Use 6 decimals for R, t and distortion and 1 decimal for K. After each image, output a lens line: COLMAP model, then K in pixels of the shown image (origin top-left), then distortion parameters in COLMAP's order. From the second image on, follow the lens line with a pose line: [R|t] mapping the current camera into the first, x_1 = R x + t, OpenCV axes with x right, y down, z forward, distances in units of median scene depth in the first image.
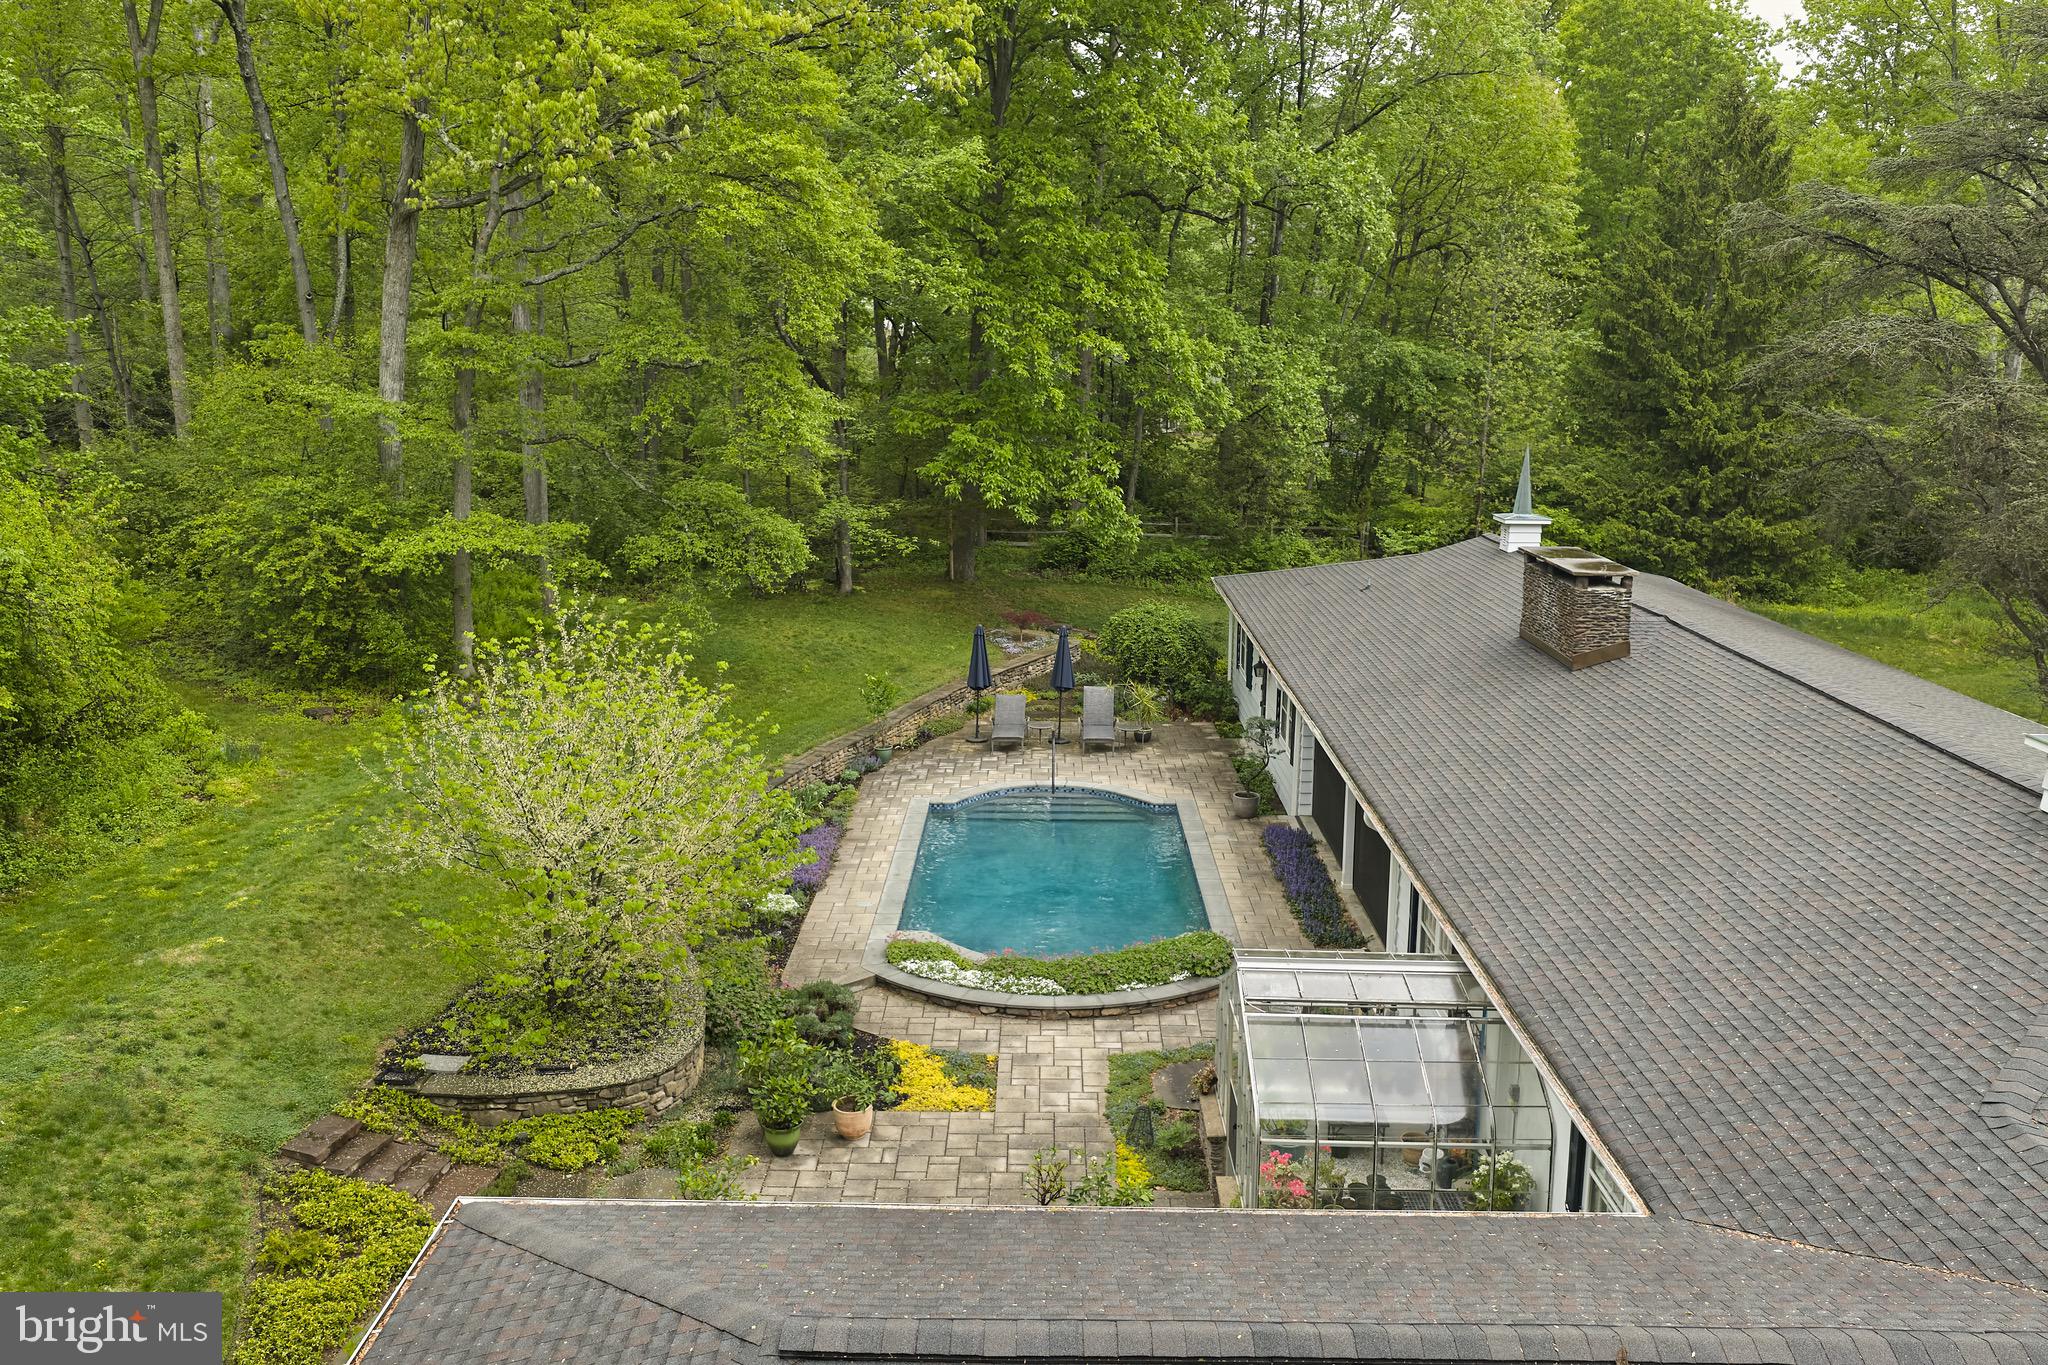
lens RADIAL K [[1651.1, 0, 1024.0], [0, 1651.1, 682.5], [0, 0, 1]] dist [-0.004783, -0.000855]
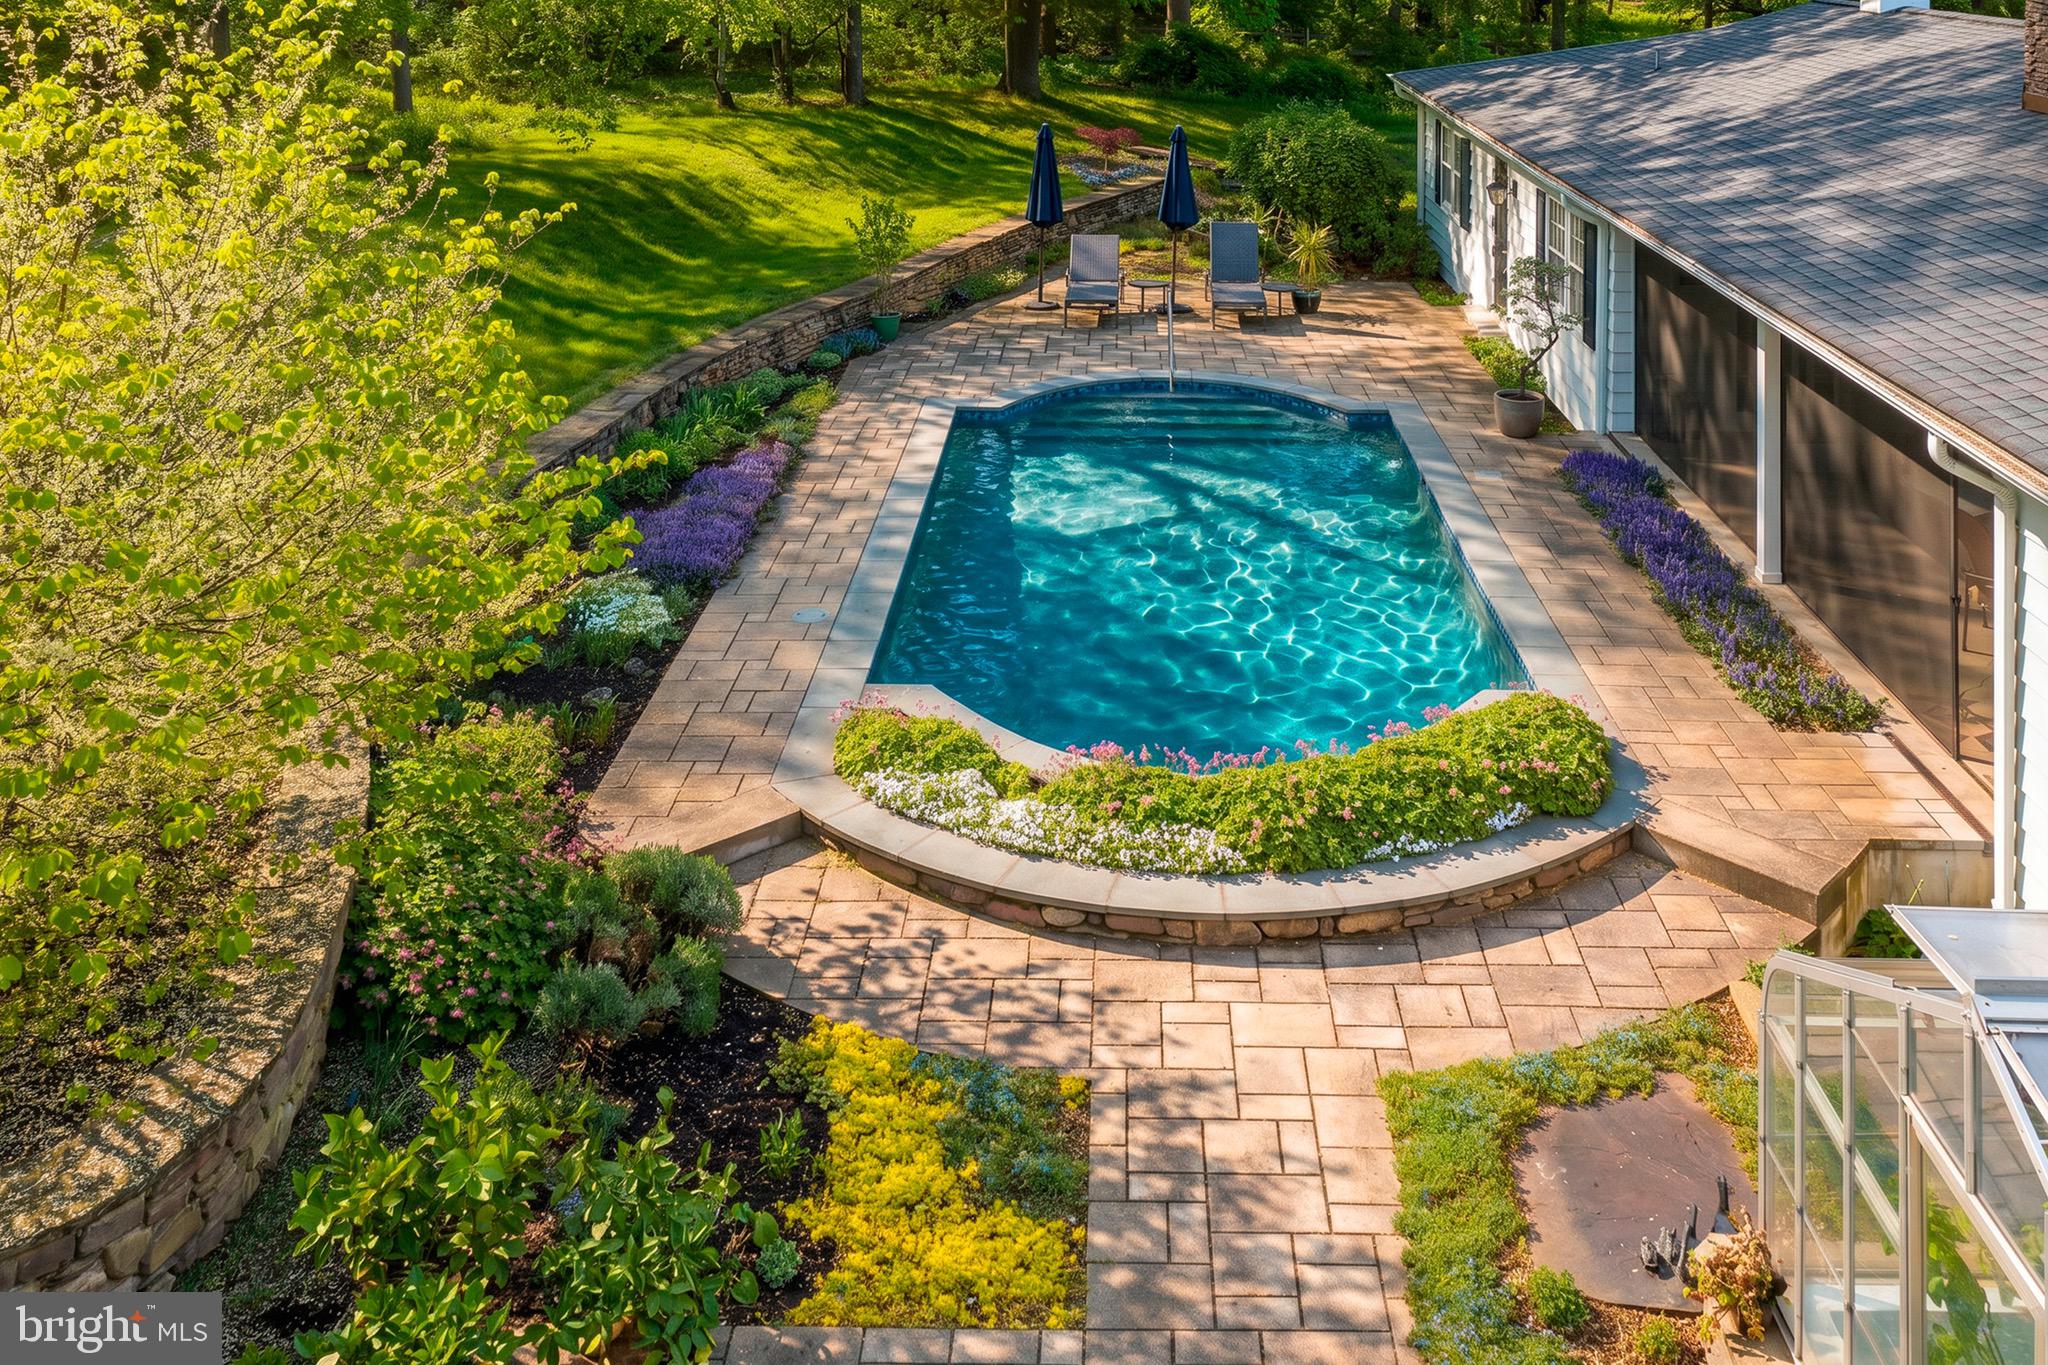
lens RADIAL K [[1651.1, 0, 1024.0], [0, 1651.1, 682.5], [0, 0, 1]] dist [-0.004783, -0.000855]
pose [[0.999182, 0.009362, -0.039328, -0.015242], [0.000130, 0.972068, 0.234698, 0.044738], [0.040427, -0.234512, 0.971272, 0.605987]]
